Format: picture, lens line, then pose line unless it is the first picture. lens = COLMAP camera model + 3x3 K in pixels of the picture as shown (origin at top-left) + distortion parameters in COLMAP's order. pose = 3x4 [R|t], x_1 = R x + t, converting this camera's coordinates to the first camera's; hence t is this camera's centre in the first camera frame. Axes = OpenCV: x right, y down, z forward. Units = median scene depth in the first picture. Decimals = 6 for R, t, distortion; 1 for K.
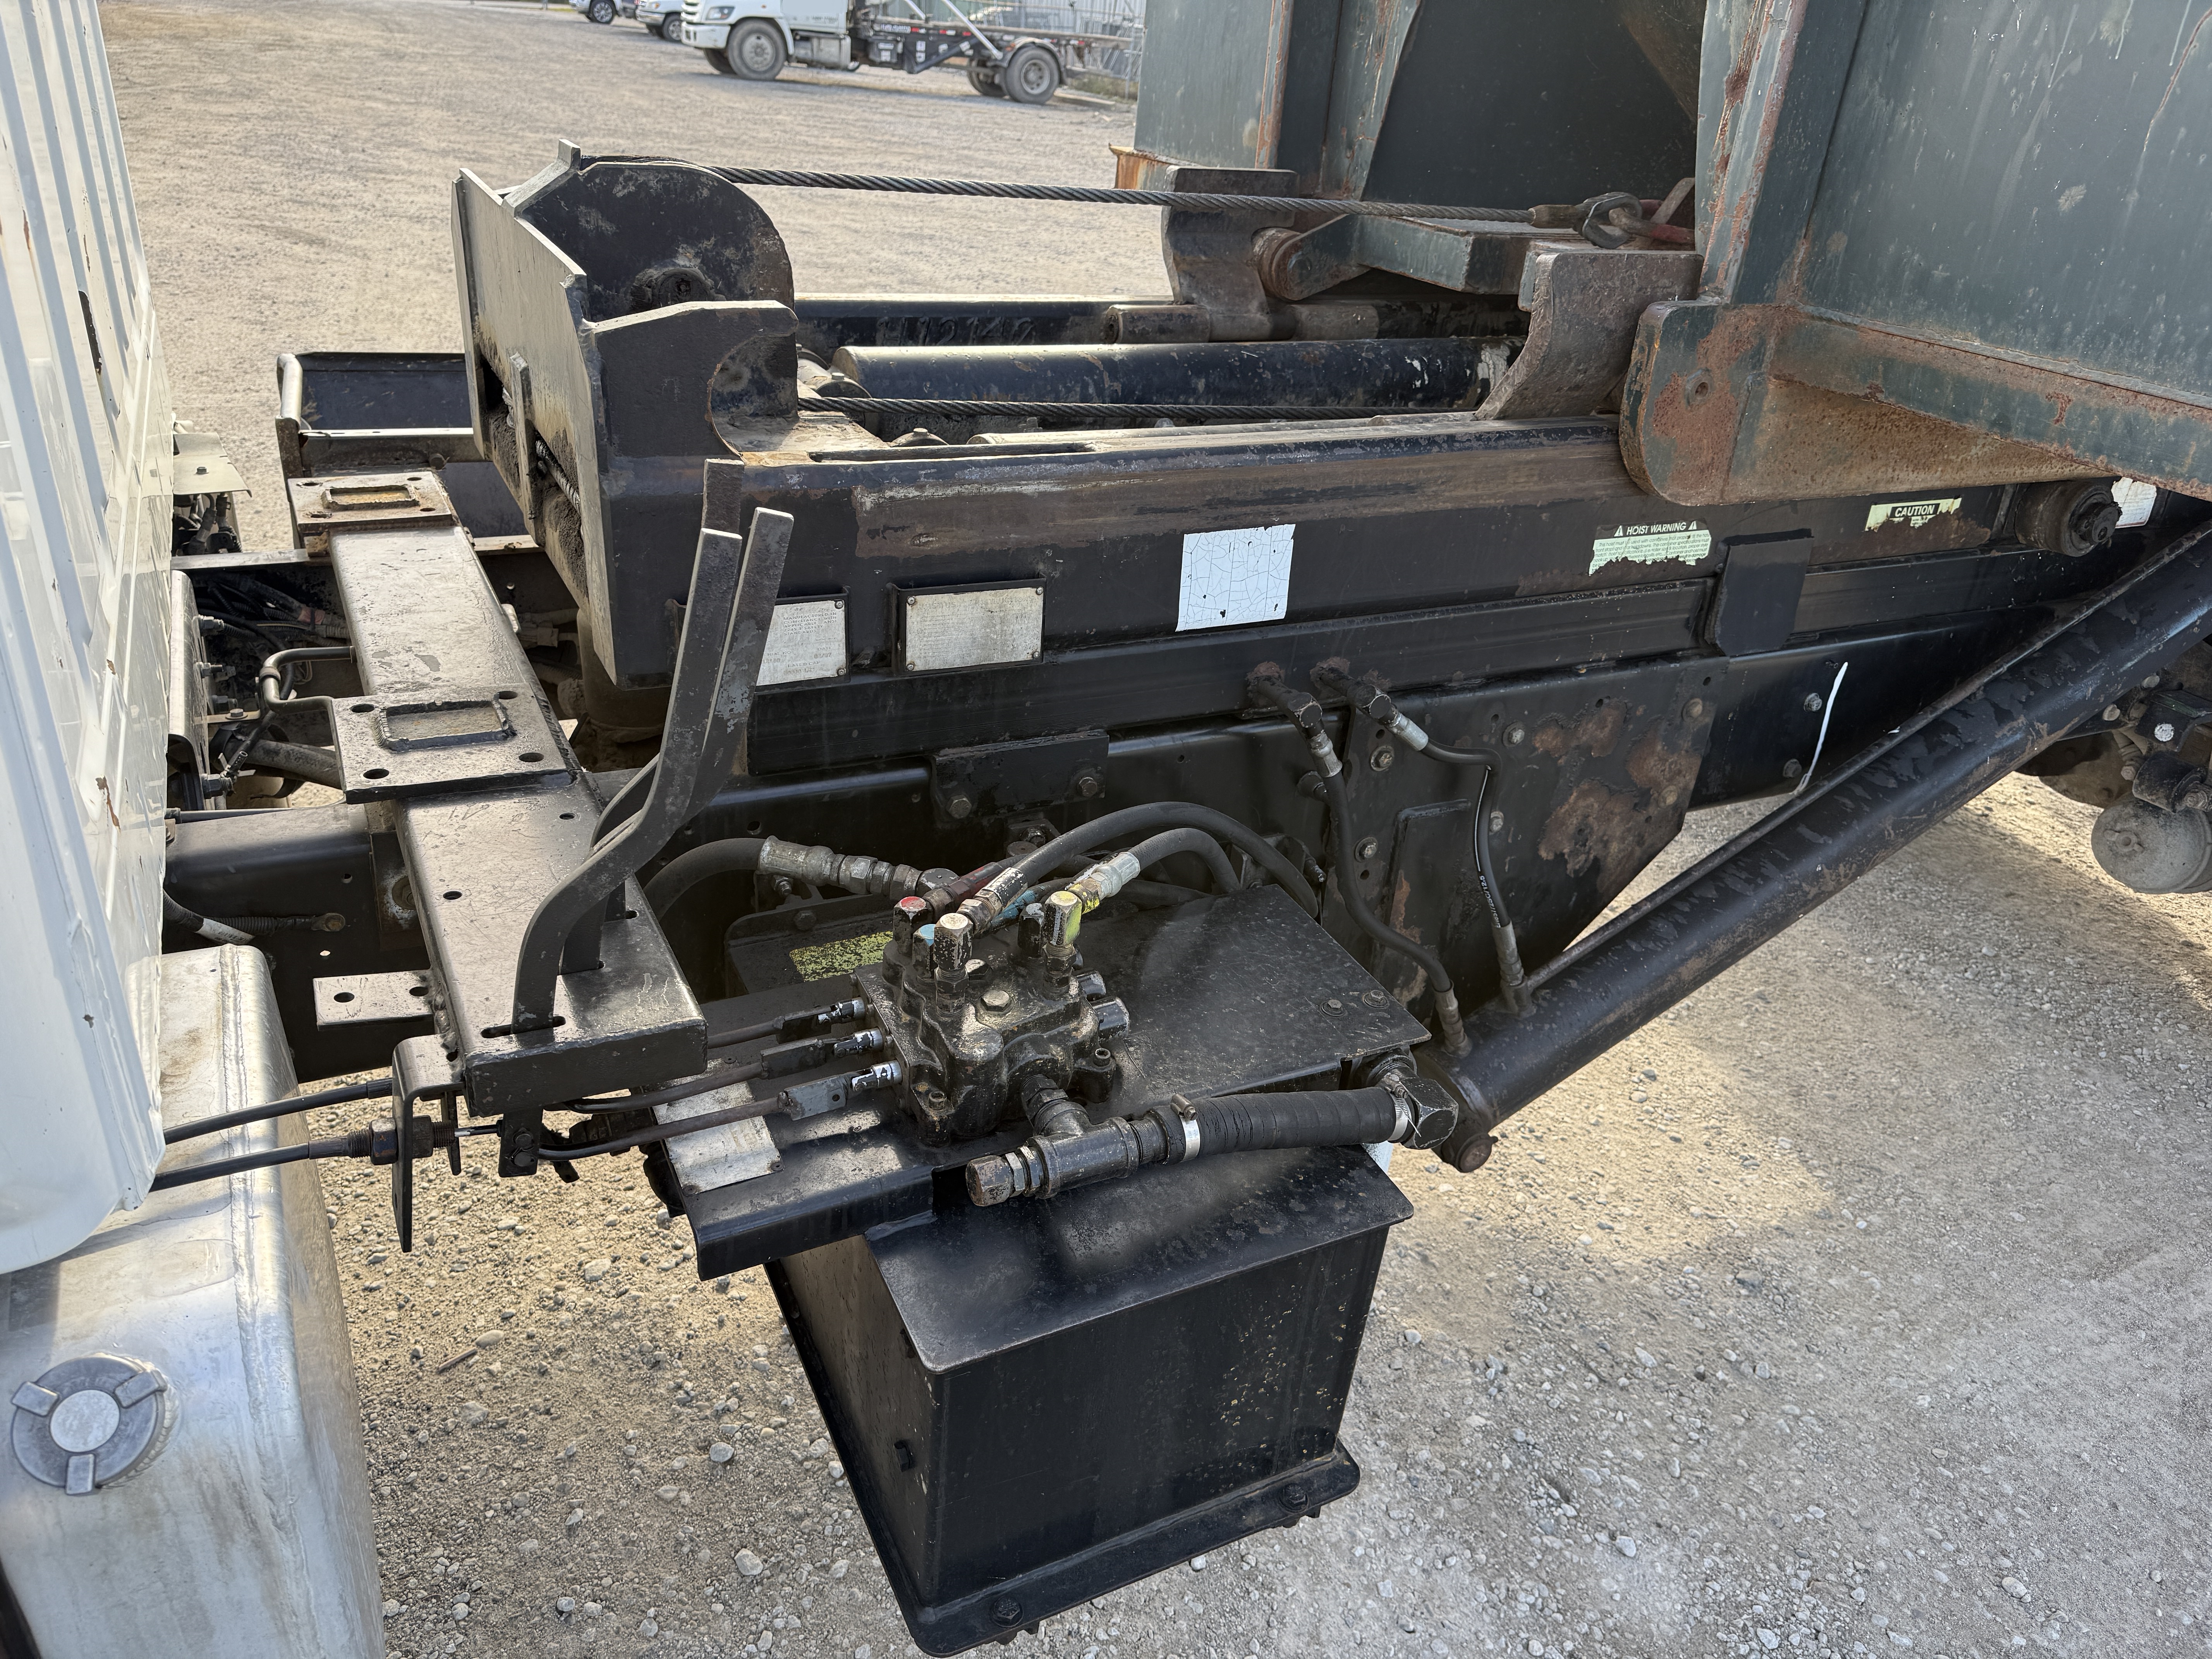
lens RADIAL K [[1559.3, 0, 1075.2], [0, 1559.3, 827.9], [0, 0, 1]] dist [0.114440, -0.186445]
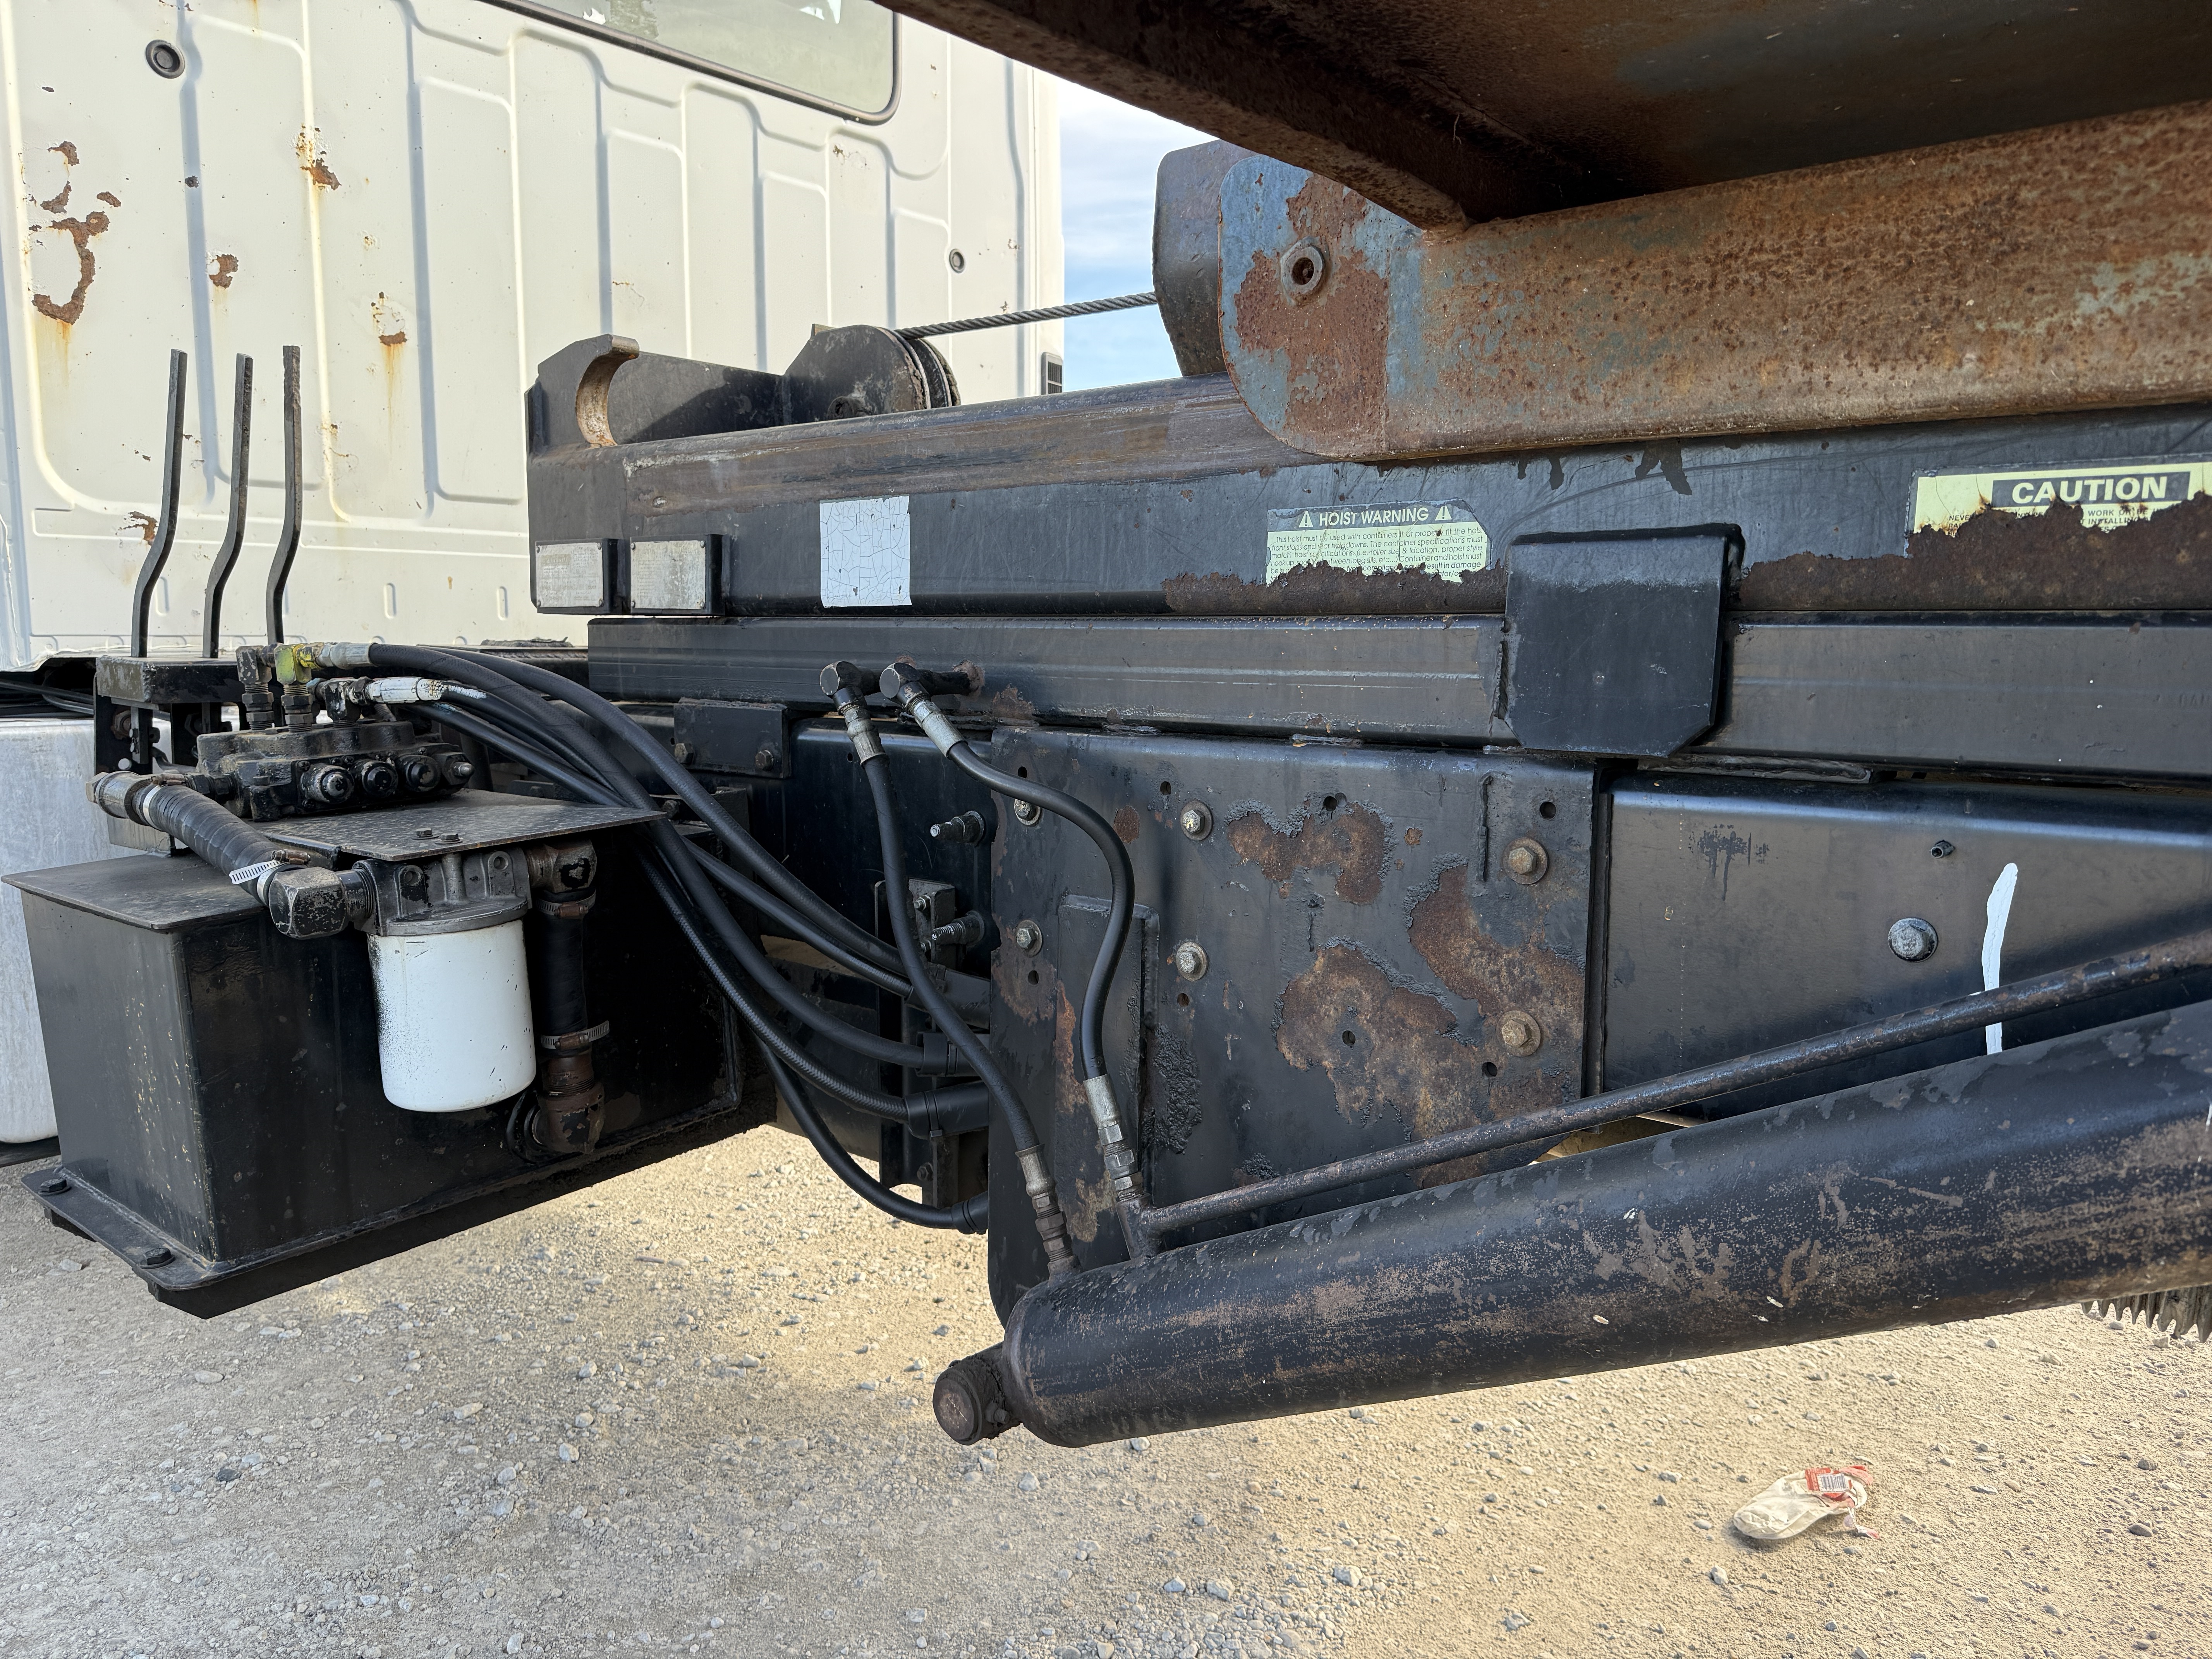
lens RADIAL K [[1559.9, 0, 1109.4], [0, 1559.9, 866.7], [0, 0, 1]] dist [0.117340, -0.114451]
pose [[0.384749, 0.054746, -0.921396, 0.950347], [-0.412928, 0.902986, -0.118775, 0.059702], [0.825505, 0.426169, 0.370029, 0.760236]]
